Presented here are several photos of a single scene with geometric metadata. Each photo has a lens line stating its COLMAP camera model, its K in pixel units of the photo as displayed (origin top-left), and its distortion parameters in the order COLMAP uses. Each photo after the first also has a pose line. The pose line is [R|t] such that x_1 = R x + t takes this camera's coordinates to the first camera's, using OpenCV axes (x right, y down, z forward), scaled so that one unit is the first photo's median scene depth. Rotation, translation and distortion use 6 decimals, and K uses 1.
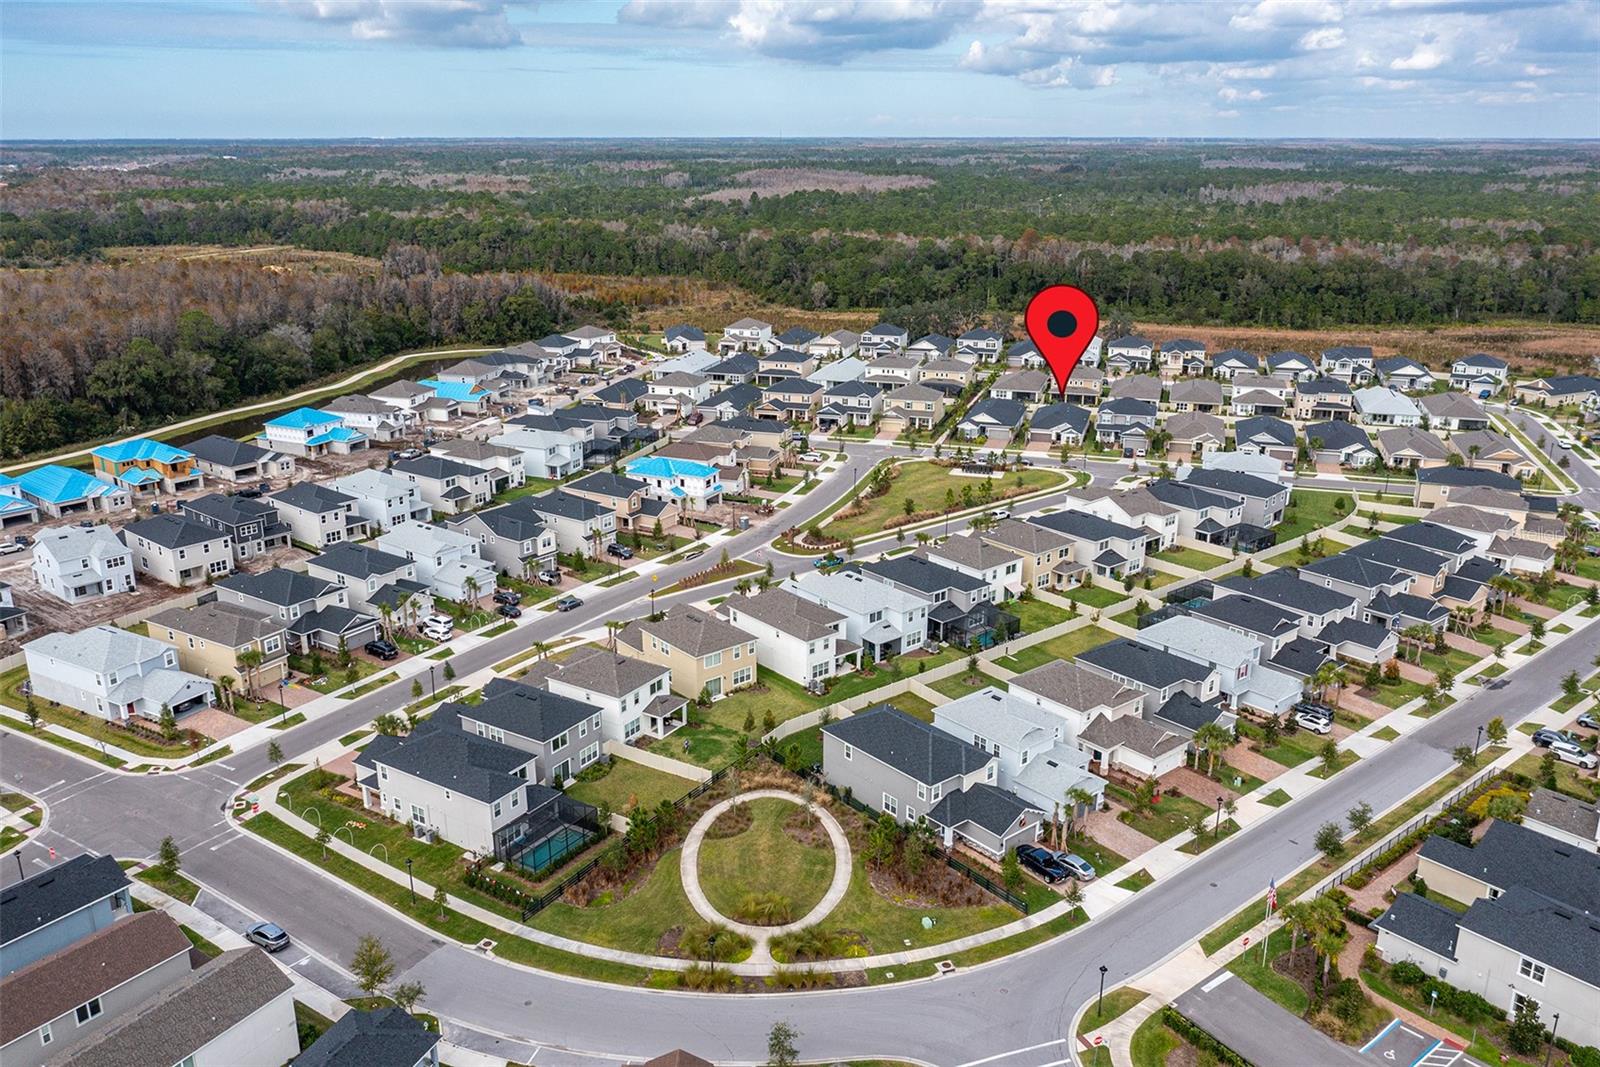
lens RADIAL K [[1272.9, 0, 796.5], [0, 1272.9, 538.6], [0, 0, 1]] dist [-0.014852, 0.012733]
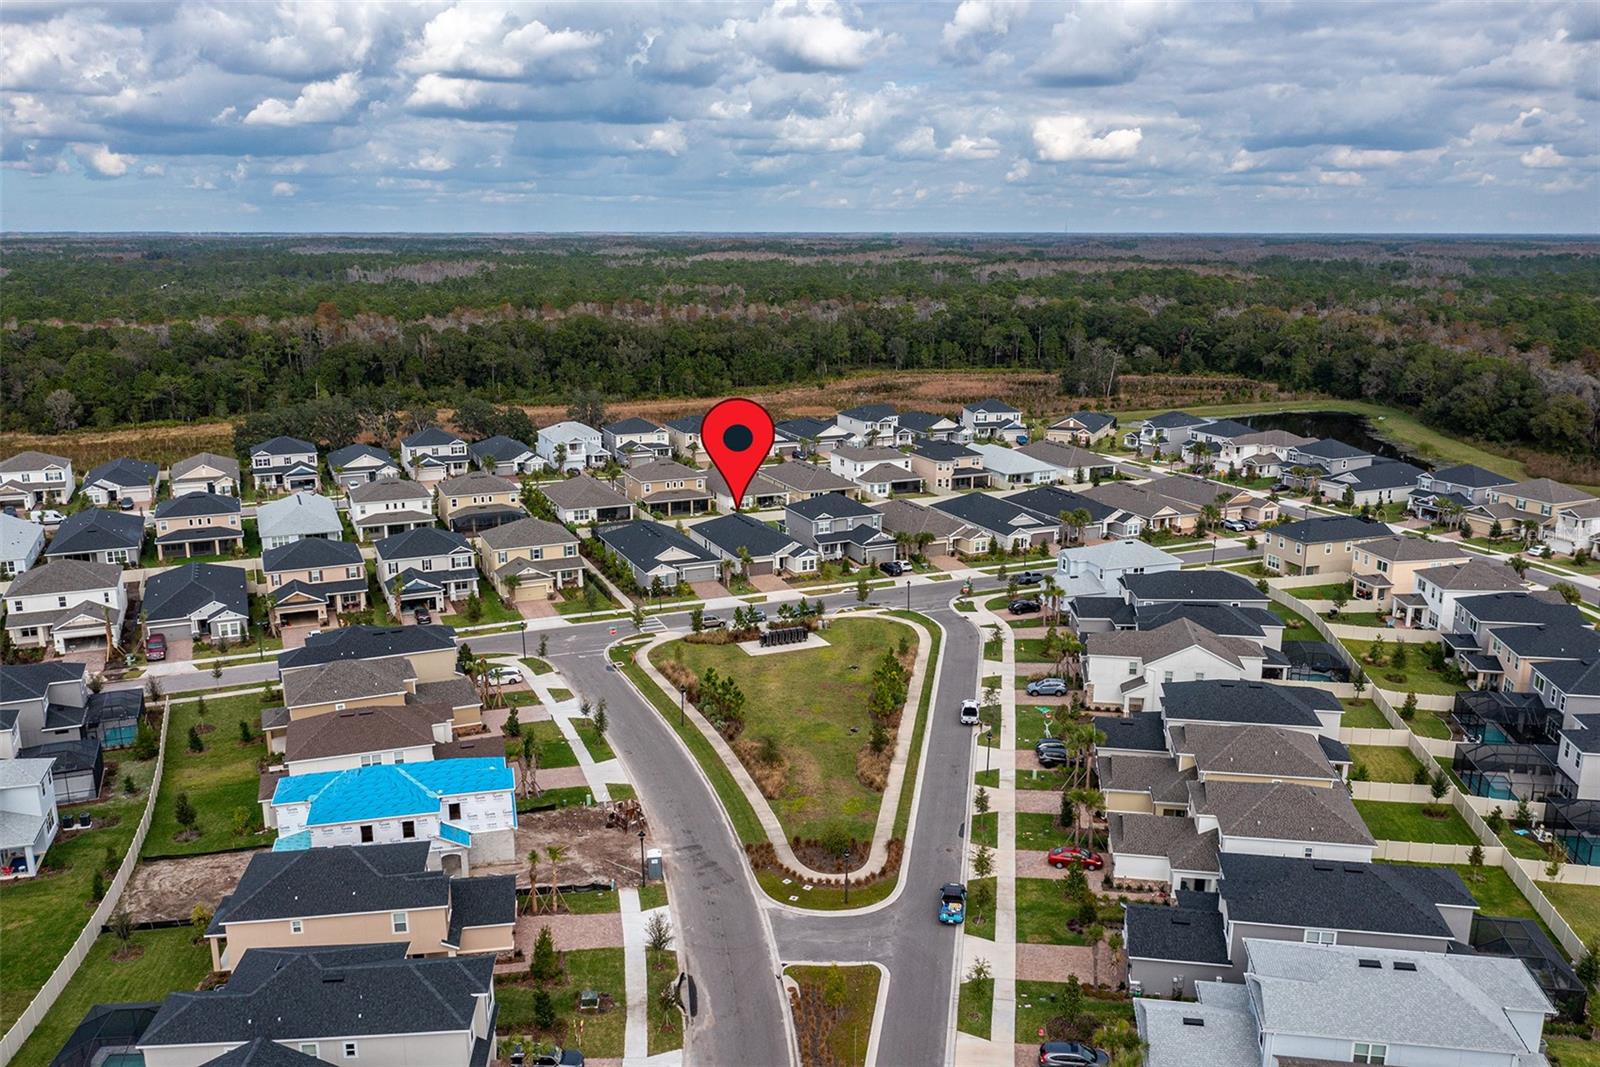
lens RADIAL K [[1272.9, 0, 796.5], [0, 1272.9, 538.6], [0, 0, 1]] dist [-0.014852, 0.012733]
pose [[0.756838, -0.153190, 0.635397, -0.126222], [0.197297, 0.980343, 0.001349, -0.053899], [-0.623113, 0.124341, 0.772185, 0.274046]]
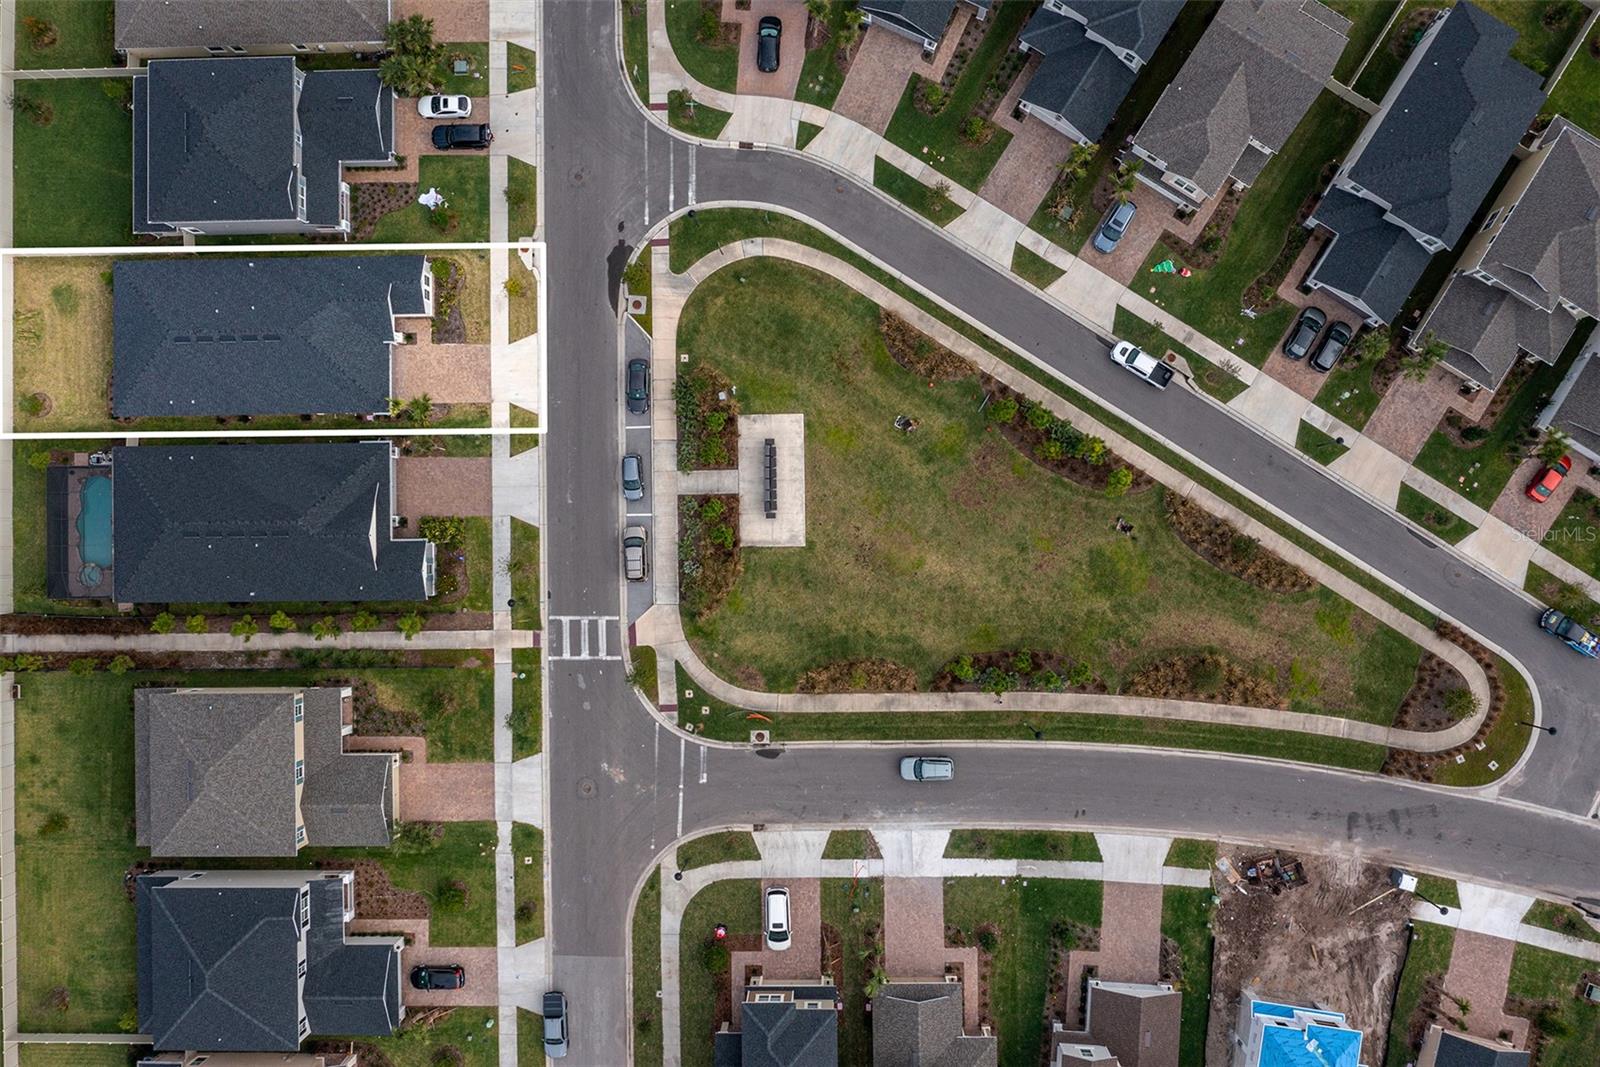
lens RADIAL K [[1272.9, 0, 796.5], [0, 1272.9, 538.6], [0, 0, 1]] dist [-0.014852, 0.012733]
pose [[-0.308369, -0.950967, 0.023867, 0.060090], [0.307693, -0.075971, 0.948448, -0.228409], [-0.900130, 0.299815, 0.316033, 0.464899]]
